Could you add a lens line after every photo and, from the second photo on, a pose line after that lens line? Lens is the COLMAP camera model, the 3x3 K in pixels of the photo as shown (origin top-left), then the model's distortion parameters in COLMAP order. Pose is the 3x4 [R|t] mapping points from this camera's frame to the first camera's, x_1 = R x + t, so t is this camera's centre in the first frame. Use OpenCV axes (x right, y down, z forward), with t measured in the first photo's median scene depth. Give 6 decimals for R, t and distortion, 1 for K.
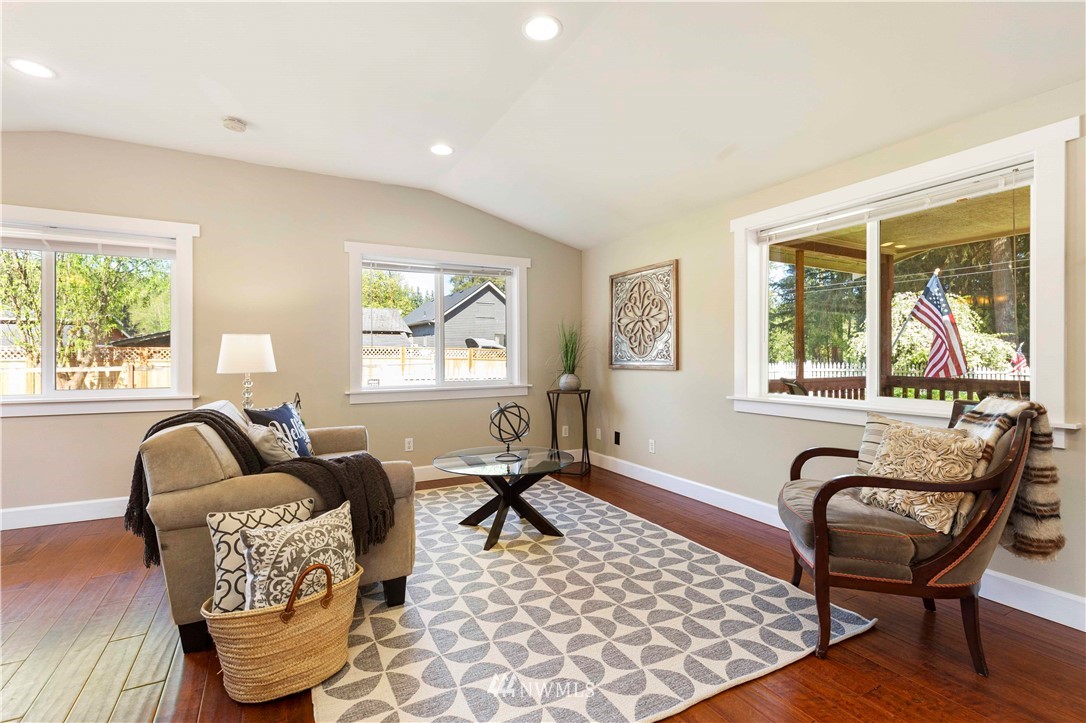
lens RADIAL K [[494.8, 0, 541.8], [0, 494.8, 357.5], [0, 0, 1]] dist [0.006377, -0.001182]
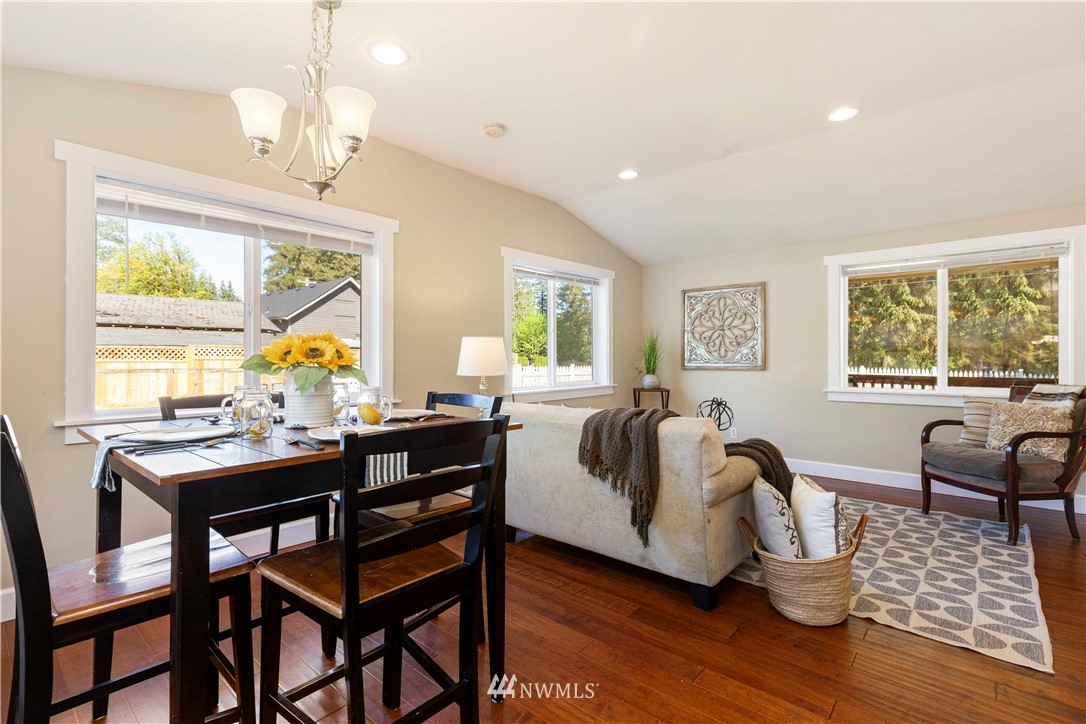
lens RADIAL K [[494.8, 0, 540.7], [0, 494.8, 358.0], [0, 0, 1]] dist [0.006377, -0.001182]
pose [[0.941039, 0.002661, 0.338289, -0.682498], [-0.001972, 0.999995, -0.002382, -0.001208], [-0.338293, 0.001575, 0.941039, 0.009866]]
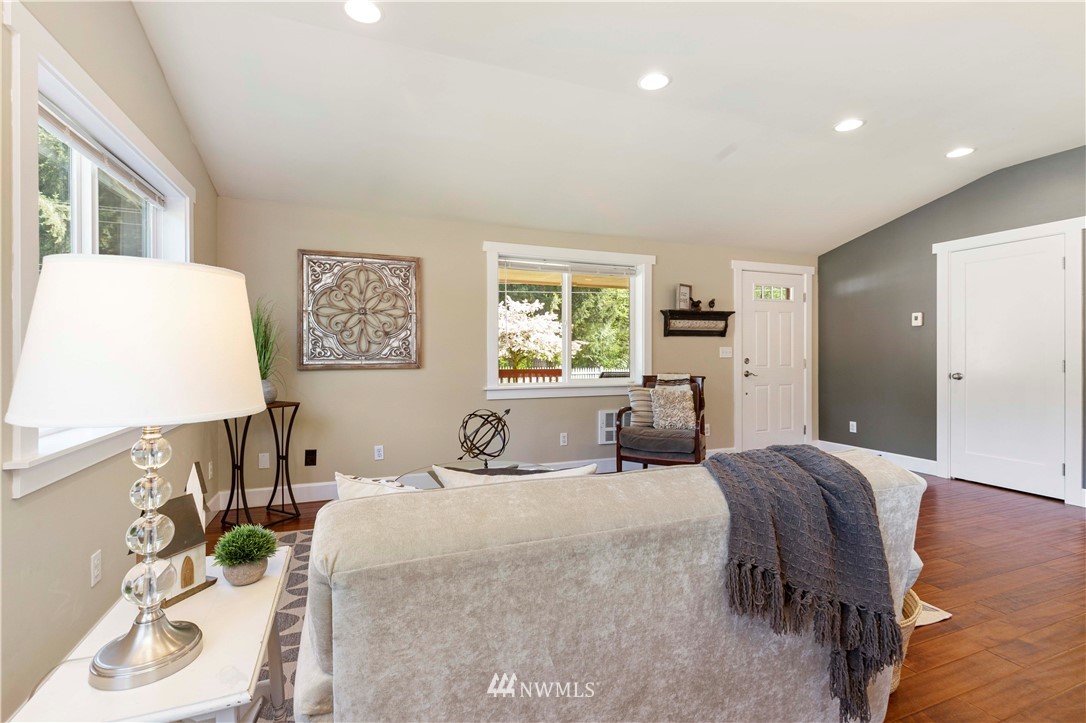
lens RADIAL K [[494.8, 0, 540.4], [0, 494.8, 355.6], [0, 0, 1]] dist [0.006377, -0.001182]
pose [[0.114959, -0.000896, 0.993370, -0.693613], [-0.000223, 1.000000, 0.000928, -0.000771], [-0.993370, -0.000328, 0.114959, 0.638540]]
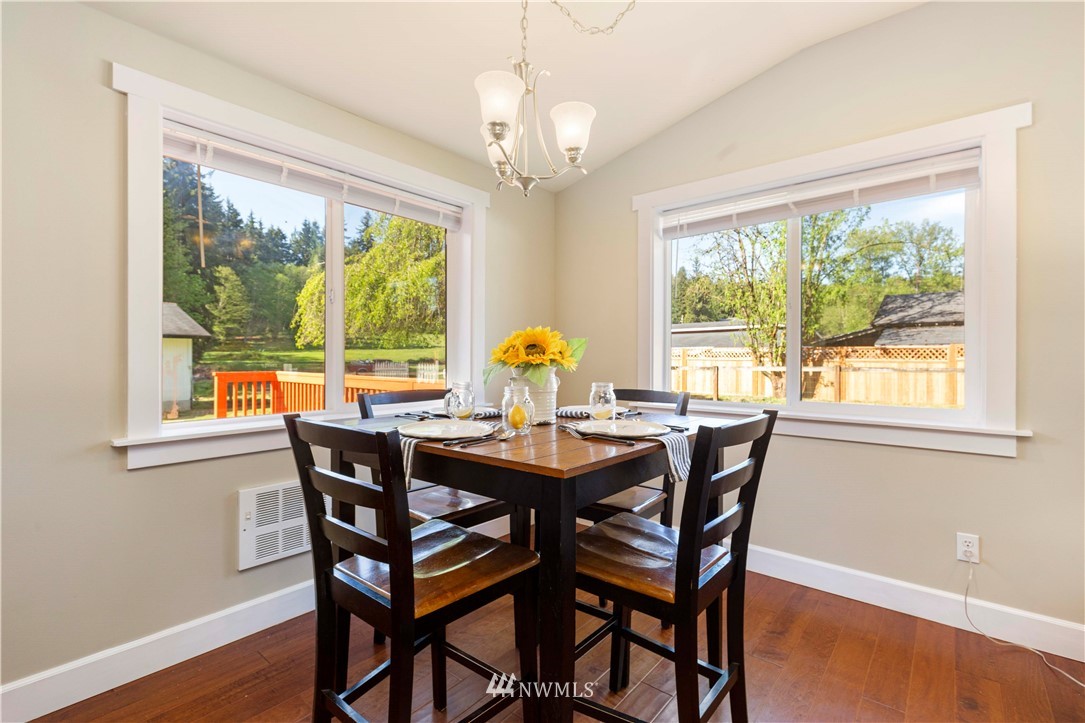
lens RADIAL K [[494.4, 0, 546.5], [0, 494.4, 360.2], [0, 0, 1]] dist [0.006377, -0.001182]
pose [[0.370839, 0.004789, -0.928685, -0.358771], [0.001037, 0.999984, 0.005571, -0.001206], [0.928697, -0.003029, 0.370828, 0.307466]]
